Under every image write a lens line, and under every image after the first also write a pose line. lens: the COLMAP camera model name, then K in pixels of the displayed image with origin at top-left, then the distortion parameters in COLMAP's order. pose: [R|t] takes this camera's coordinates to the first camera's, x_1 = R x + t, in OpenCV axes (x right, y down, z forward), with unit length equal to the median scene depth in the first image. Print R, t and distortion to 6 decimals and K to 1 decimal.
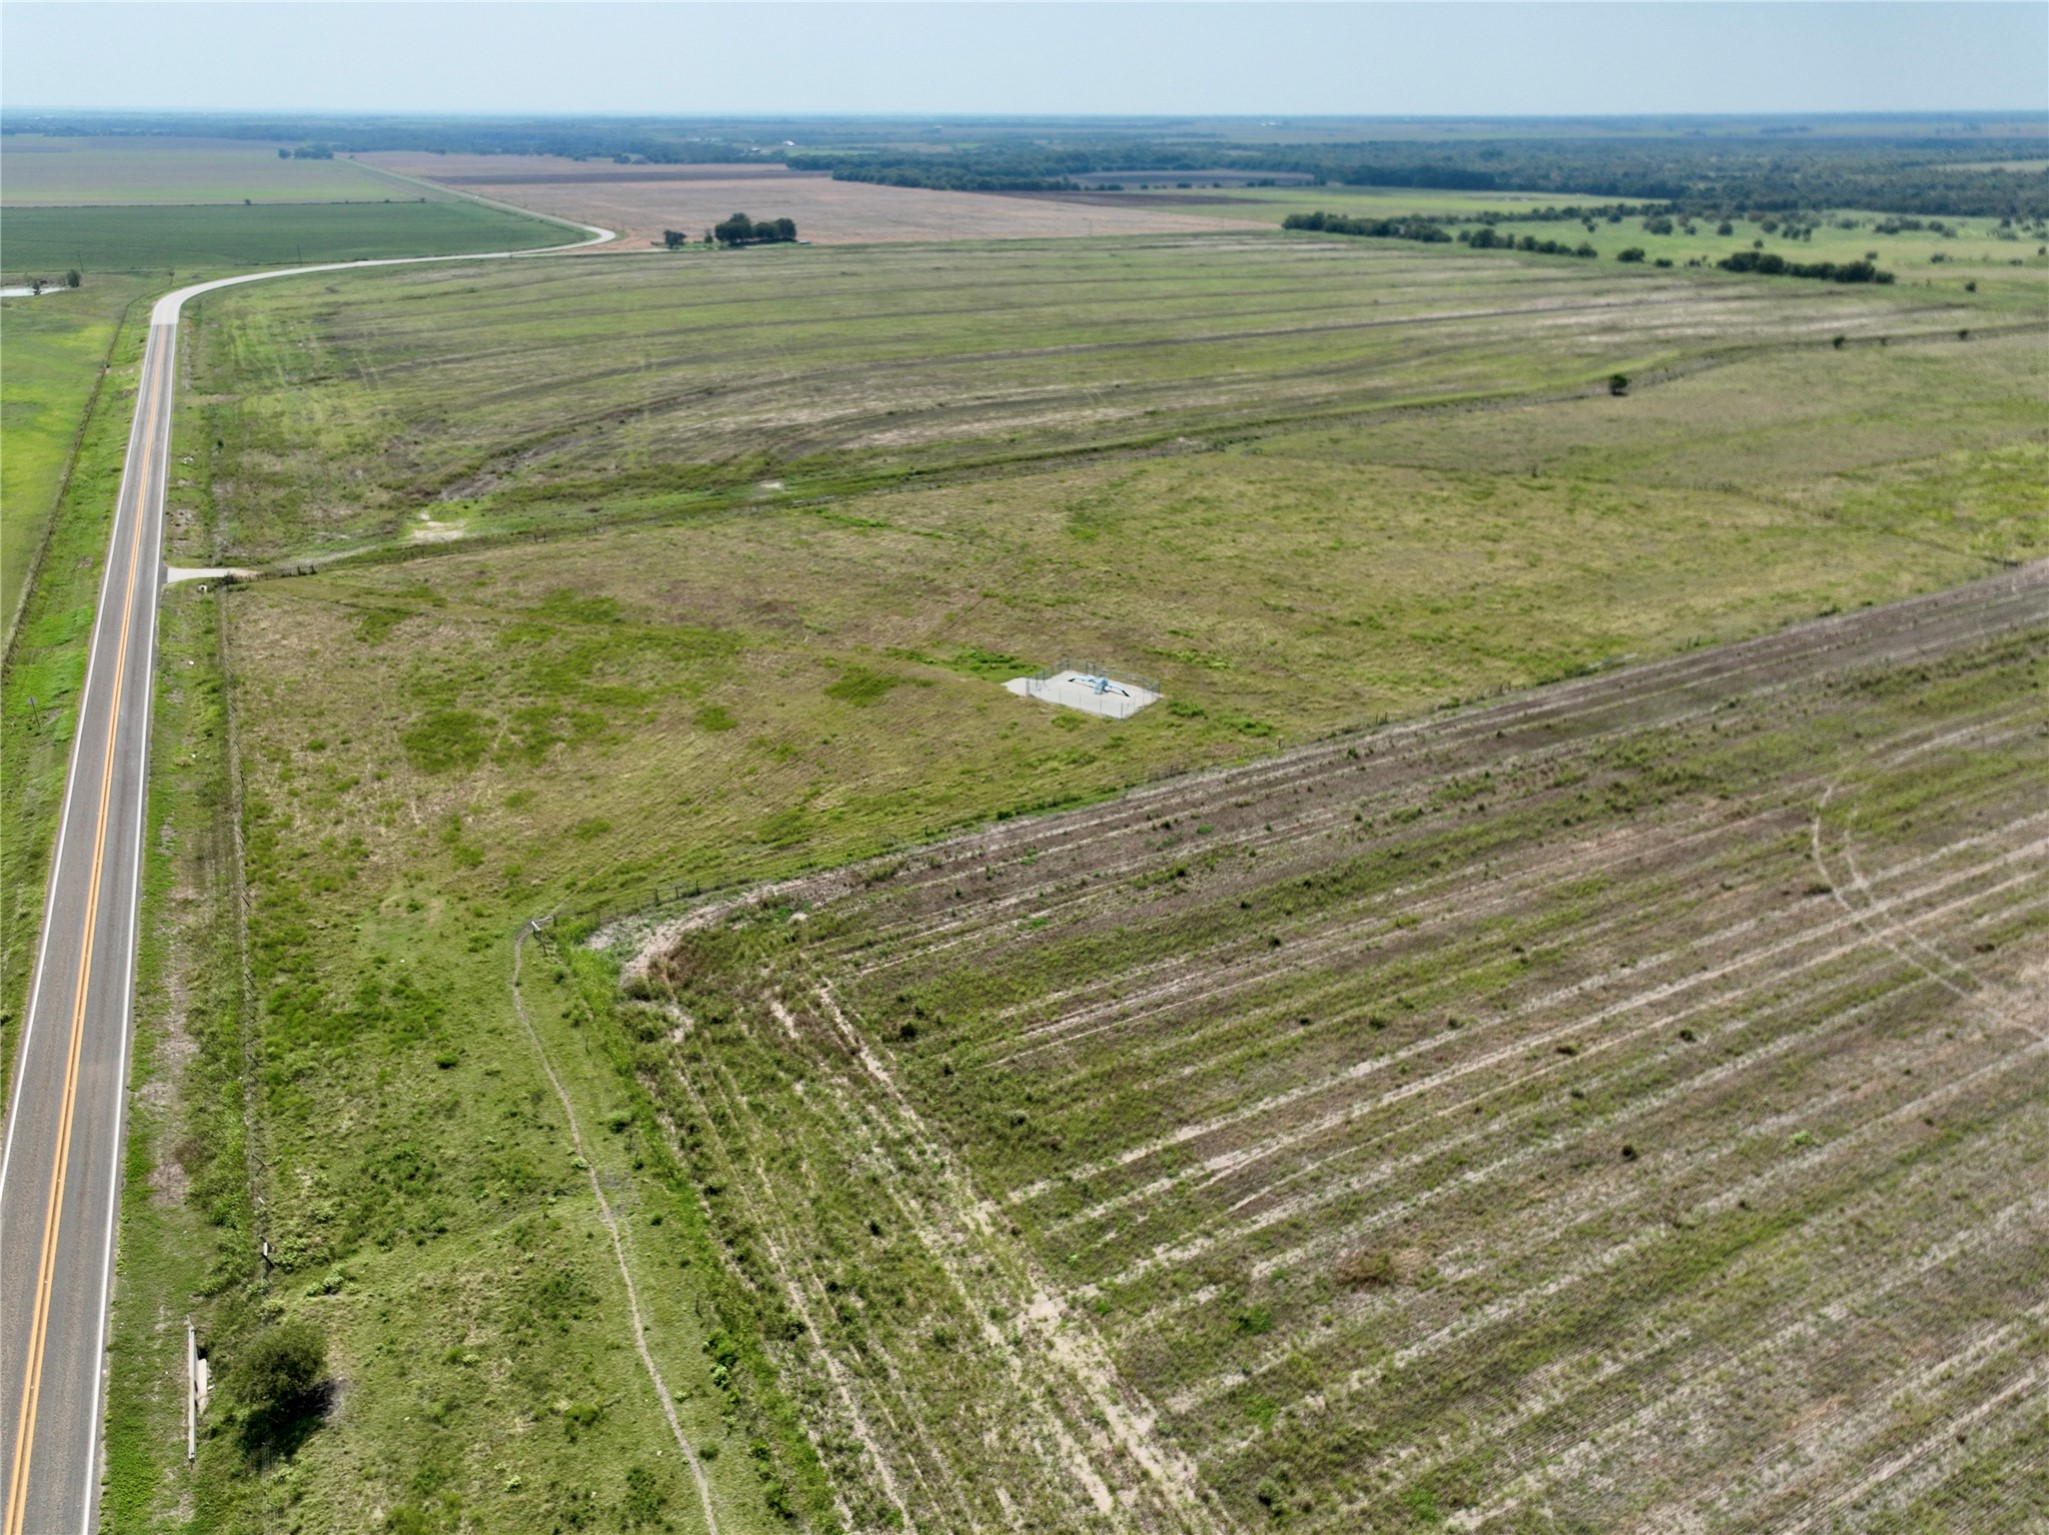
lens RADIAL K [[1437.3, 0, 1024.5], [0, 1437.3, 767.5], [0, 0, 1]] dist [0.000287, 0.008506]
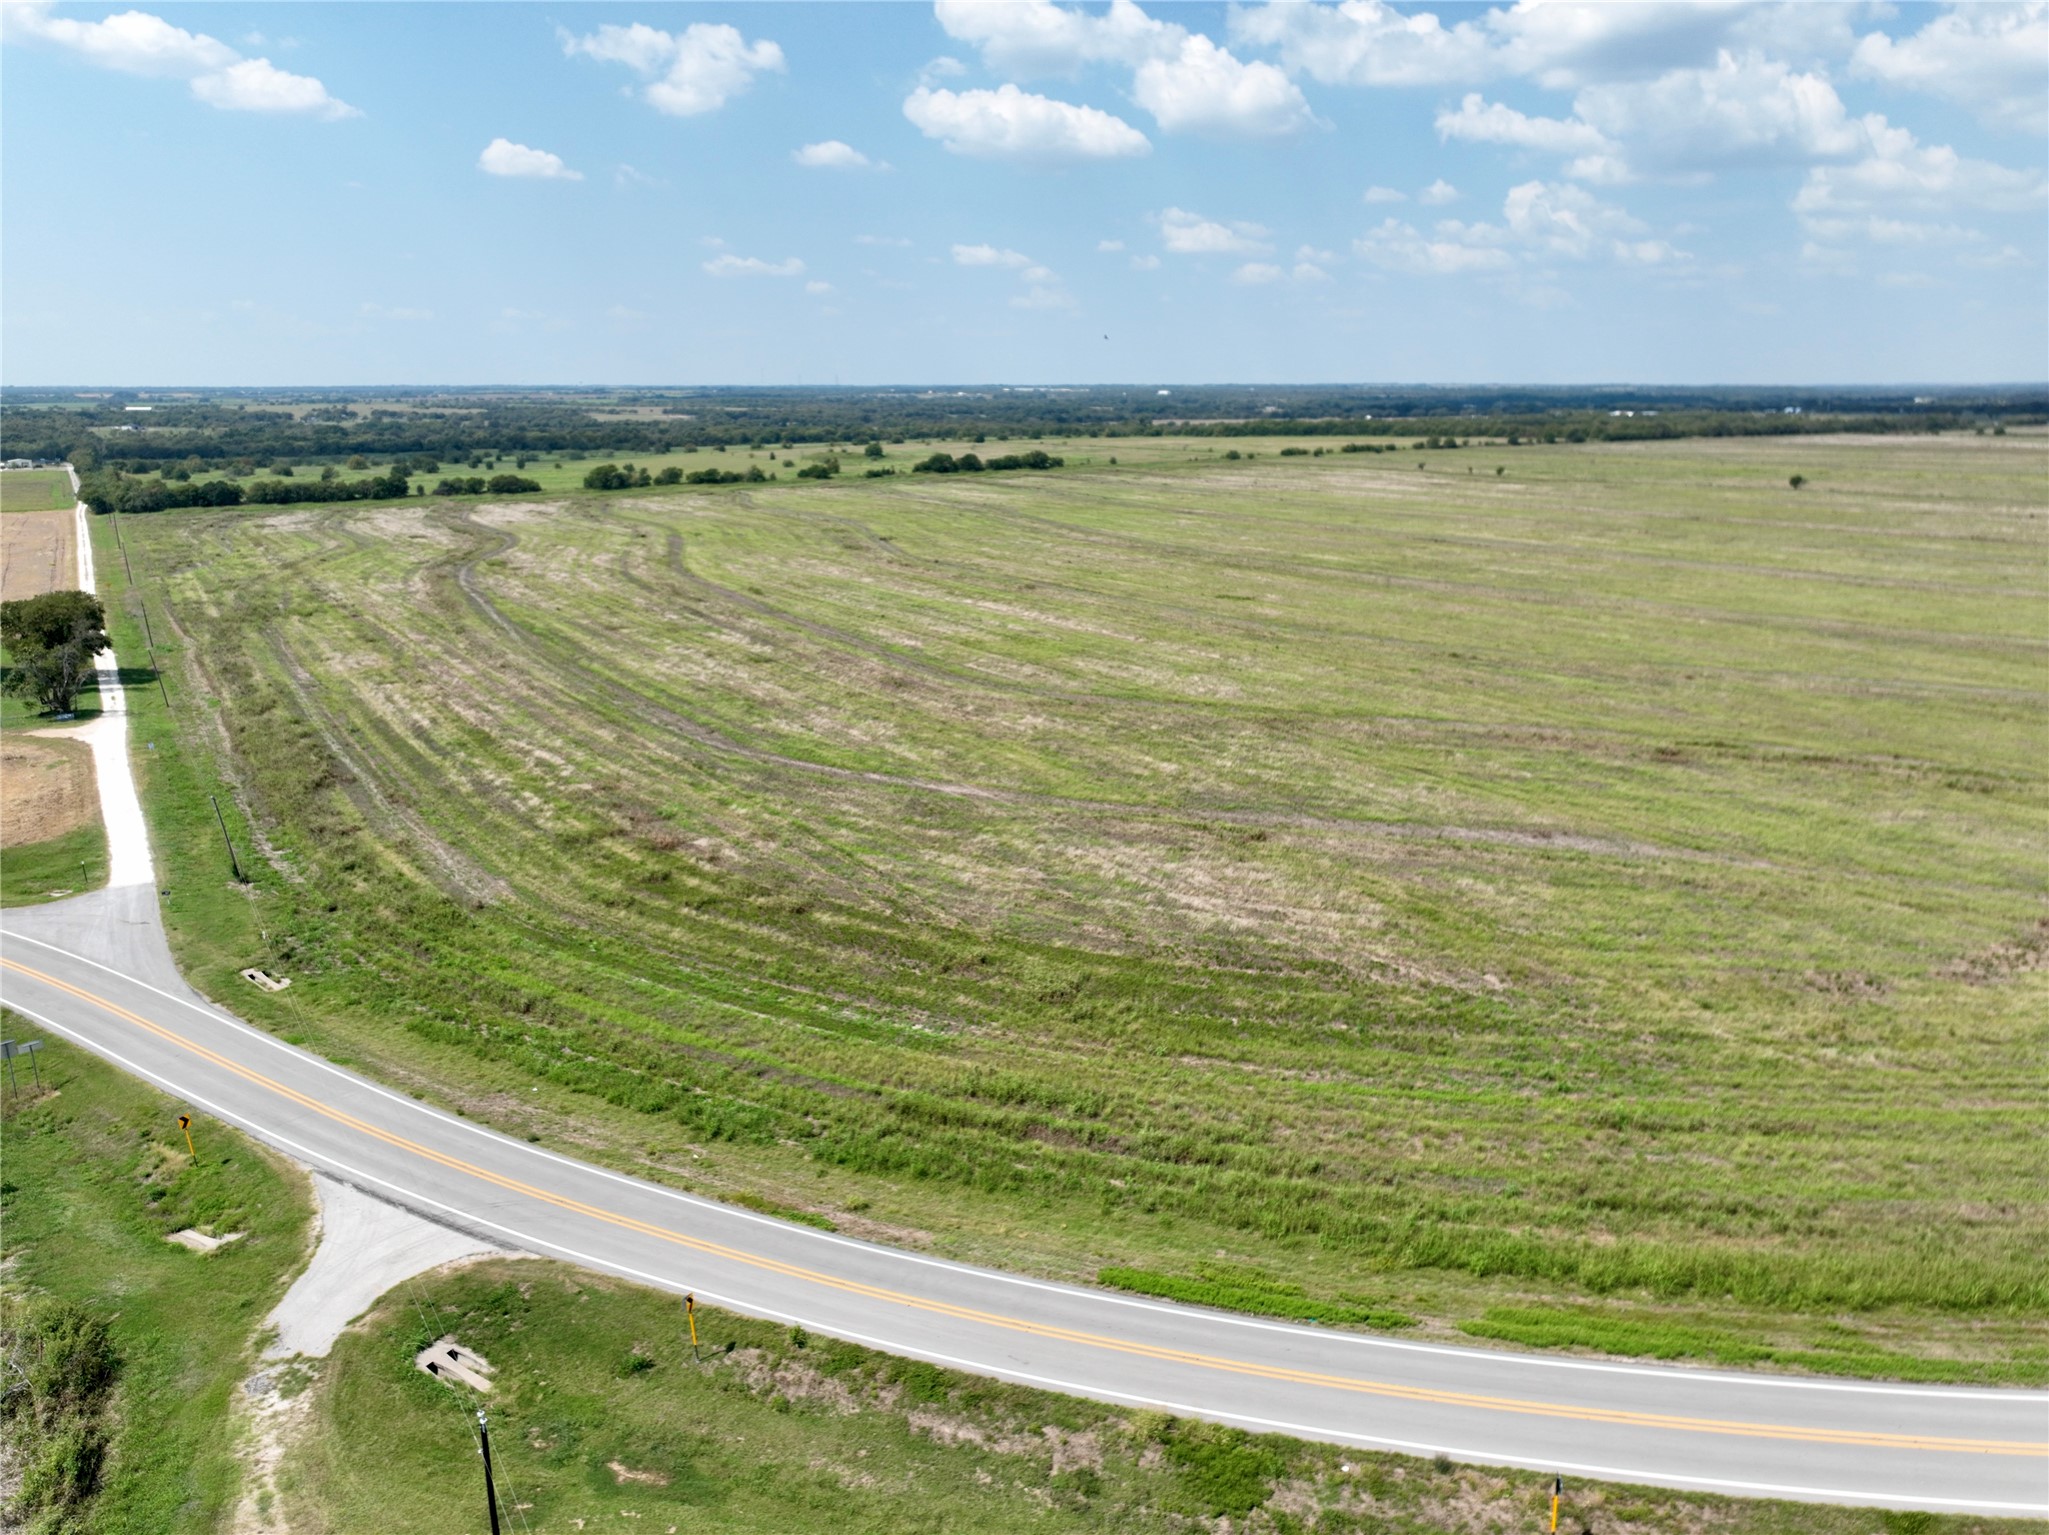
lens RADIAL K [[1442.4, 0, 1027.9], [0, 1442.4, 763.9], [0, 0, 1]] dist [-0.003420, 0.014294]
pose [[-0.083542, -0.250523, 0.964499, -1.645128], [0.414861, 0.871275, 0.262243, -1.139653], [-0.906042, 0.422041, 0.031144, 2.774797]]
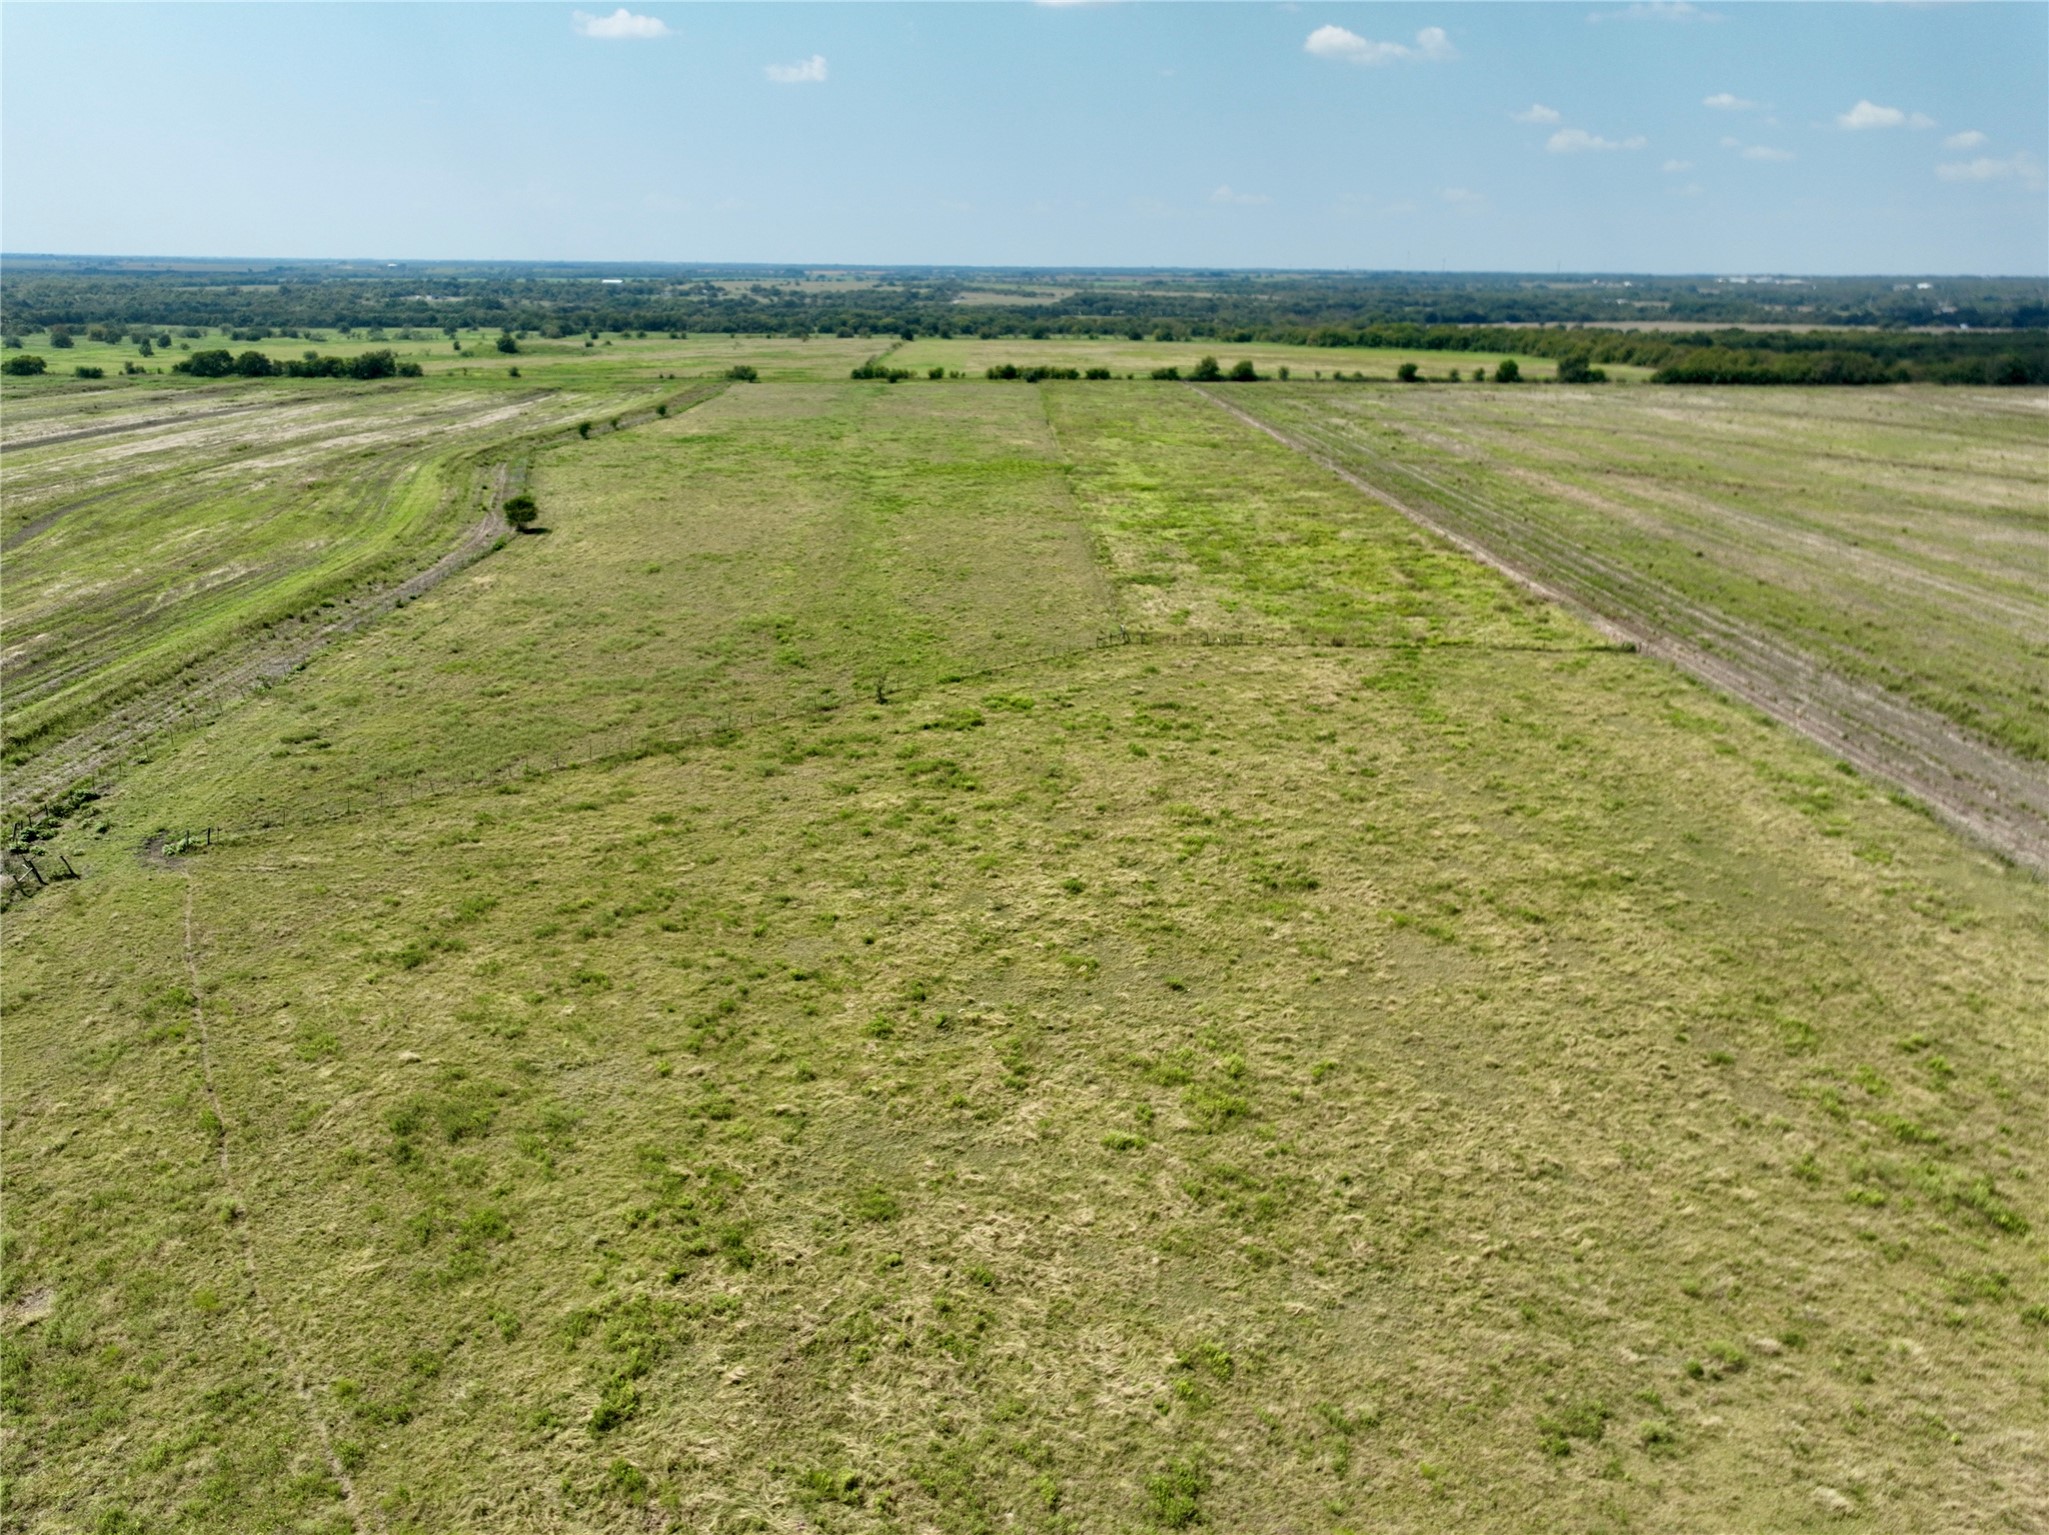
lens RADIAL K [[1437.3, 0, 1024.5], [0, 1437.3, 767.5], [0, 0, 1]] dist [0.000287, 0.008506]
pose [[0.452516, -0.284620, 0.845116, -0.021962], [0.356517, 0.926407, 0.121101, -0.258970], [-0.817389, 0.246498, 0.520686, 0.851413]]
